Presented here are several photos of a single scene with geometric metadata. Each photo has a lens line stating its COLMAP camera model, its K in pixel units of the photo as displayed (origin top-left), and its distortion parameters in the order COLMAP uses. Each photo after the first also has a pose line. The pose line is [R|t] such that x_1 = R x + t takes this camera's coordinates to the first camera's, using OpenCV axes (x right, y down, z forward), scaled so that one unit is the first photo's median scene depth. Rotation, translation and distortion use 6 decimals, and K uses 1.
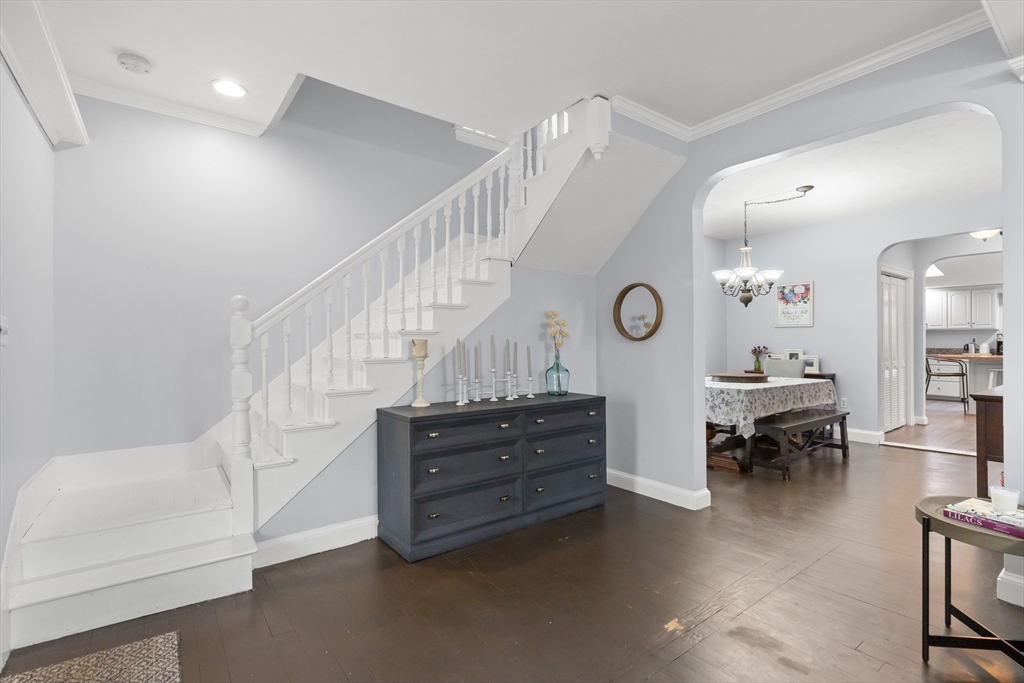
lens RADIAL K [[472.7, 0, 528.2], [0, 472.7, 342.9], [0, 0, 1]] dist [0.001200, 0.000202]
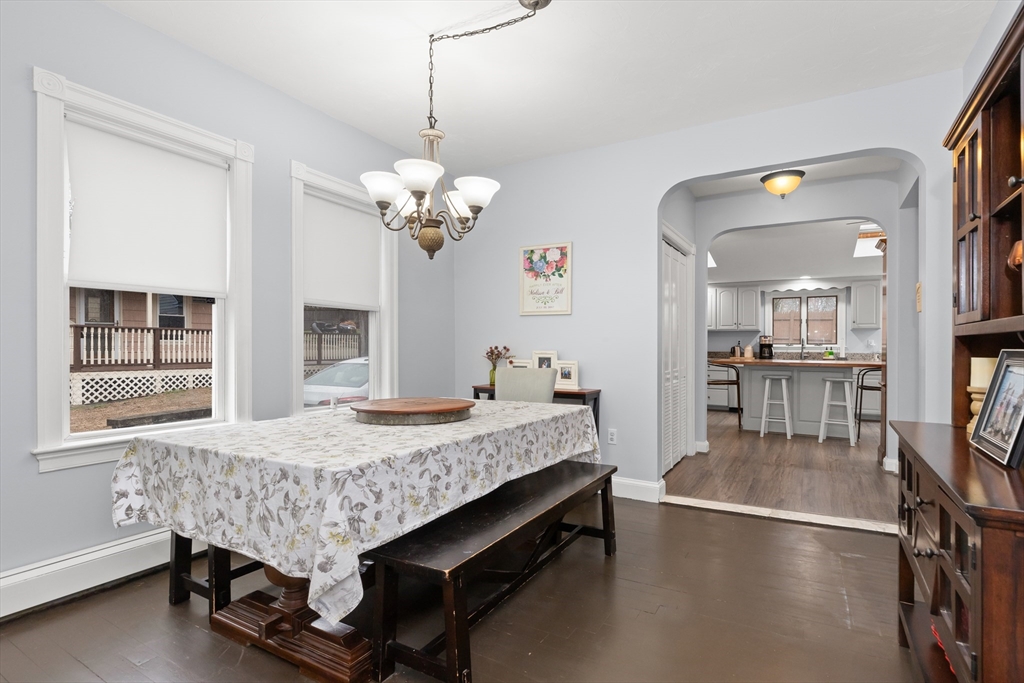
lens RADIAL K [[514.5, 0, 521.0], [0, 514.5, 348.1], [0, 0, 1]] dist [-0.002612, 0.000900]
pose [[0.922804, 0.005427, 0.385232, 0.265935], [-0.006544, 0.999977, 0.001588, 0.008560], [-0.385214, -0.003986, 0.922819, 0.379237]]
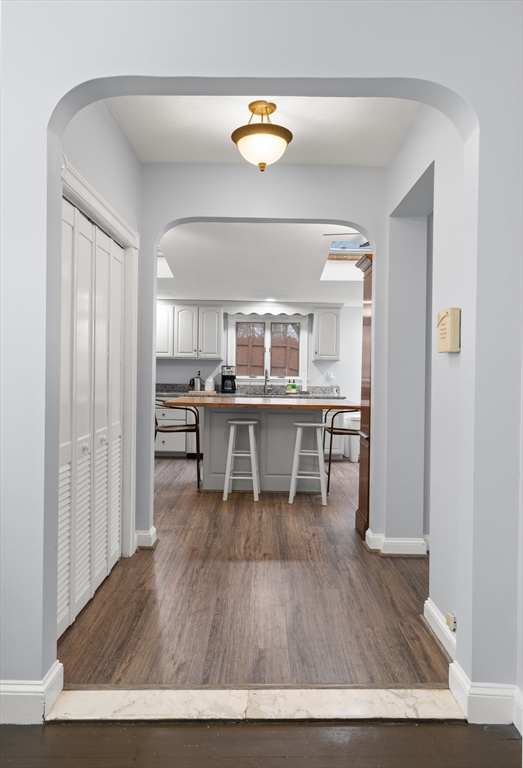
lens RADIAL K [[553.1, 0, 268.7], [0, 553.1, 377.6], [0, 0, 1]] dist [0.006971, 0.003304]
pose [[0.604994, 0.002533, 0.796226, 0.459154], [-0.017378, 0.999799, 0.010023, -0.014573], [-0.796040, -0.019901, 0.604916, 0.567184]]
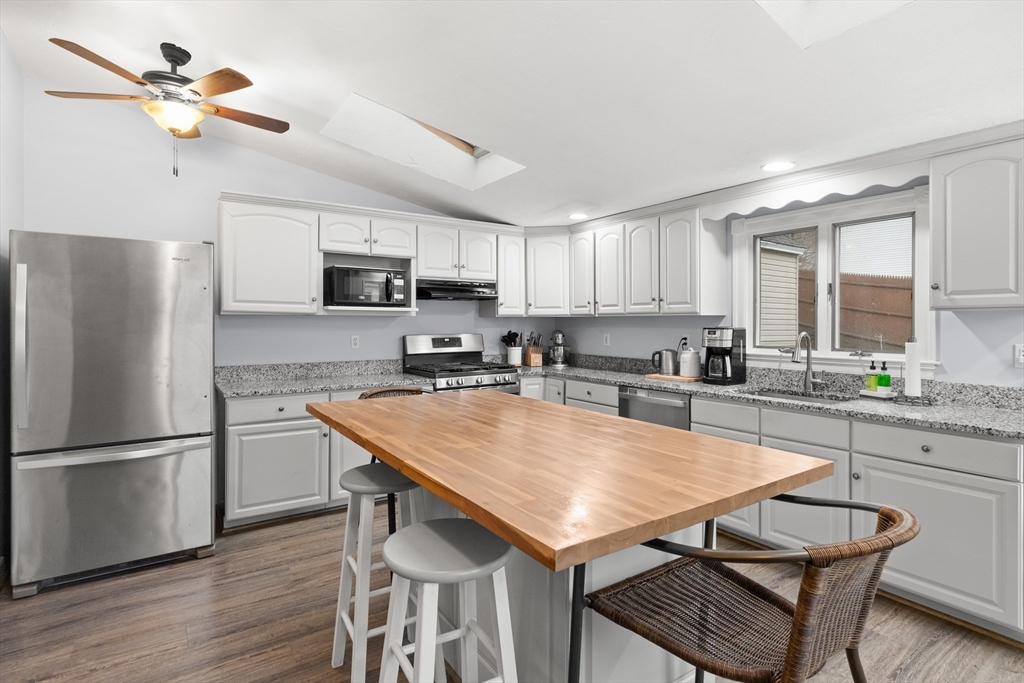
lens RADIAL K [[514.5, 0, 512.0], [0, 514.5, 317.0], [0, 0, 1]] dist [-0.002612, 0.000900]
pose [[0.998701, 0.003675, -0.050823, 1.233763], [-0.004229, 0.999933, -0.010798, -0.032010], [0.050780, 0.010999, 0.998649, 0.834318]]
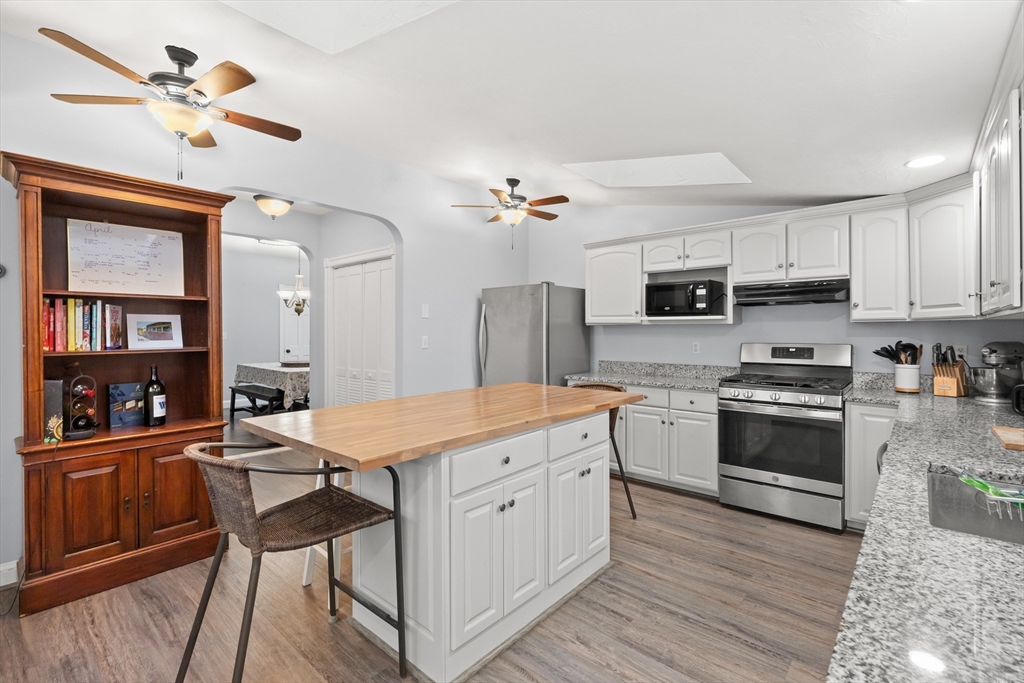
lens RADIAL K [[460.1, 0, 514.6], [0, 460.1, 332.4], [0, 0, 1]] dist [0.003384, -0.000590]
pose [[0.191196, 0.004728, -0.981541, 1.595016], [0.000173, 0.999988, 0.004850, -0.031551], [0.981552, -0.001097, 0.191193, 1.105032]]
